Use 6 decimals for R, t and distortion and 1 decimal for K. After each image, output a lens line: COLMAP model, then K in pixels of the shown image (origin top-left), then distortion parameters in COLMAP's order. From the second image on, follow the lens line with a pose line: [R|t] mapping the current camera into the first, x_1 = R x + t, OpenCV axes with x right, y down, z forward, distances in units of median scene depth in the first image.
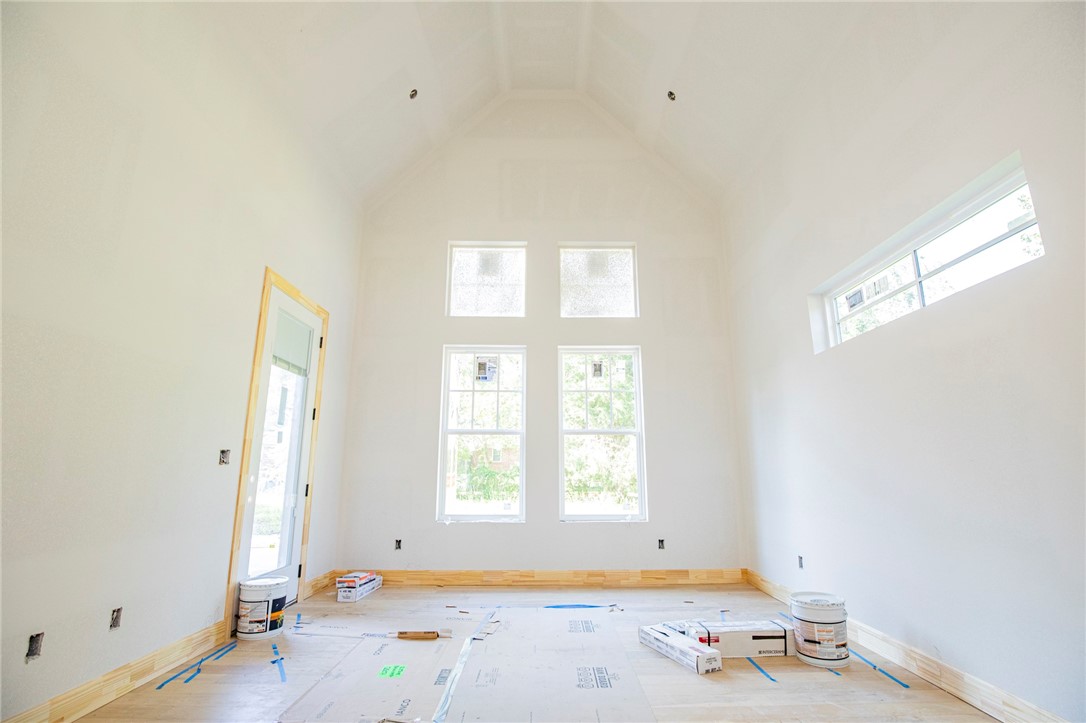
lens RADIAL K [[499.3, 0, 546.4], [0, 499.3, 360.9], [0, 0, 1]] dist [-0.036238, 0.007971]
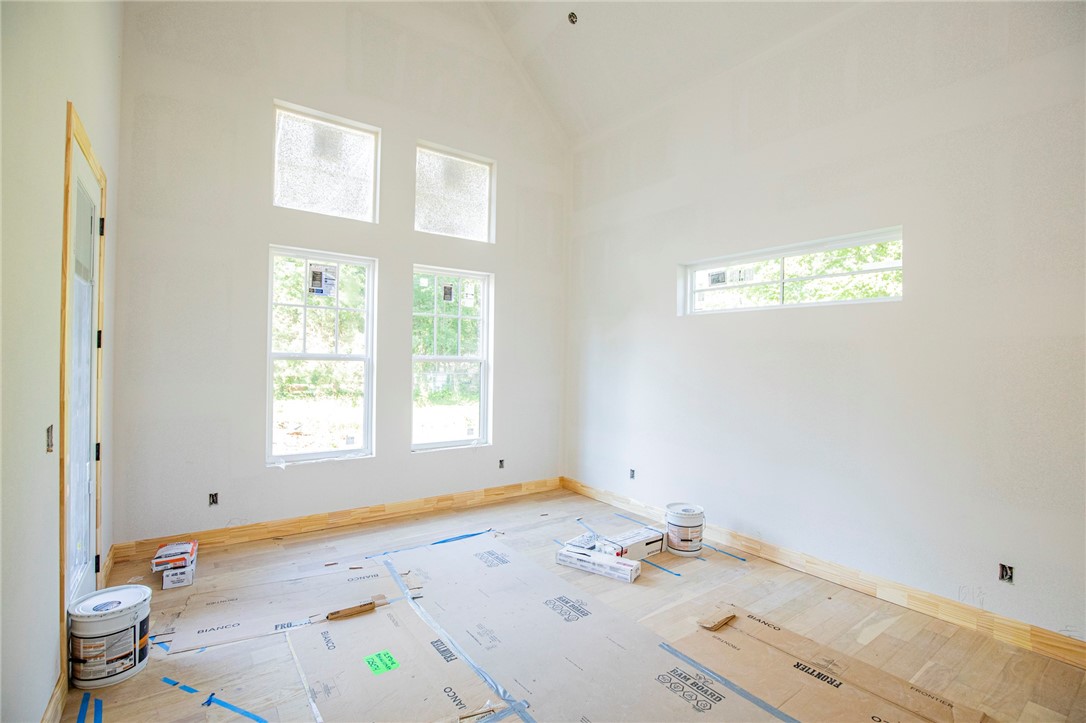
lens RADIAL K [[499.3, 0, 546.4], [0, 499.3, 360.9], [0, 0, 1]] dist [-0.036238, 0.007971]
pose [[0.813346, 0.012428, 0.581647, -0.330665], [-0.142550, 0.973553, 0.178533, -0.059375], [-0.564046, -0.228123, 0.793607, 0.134516]]
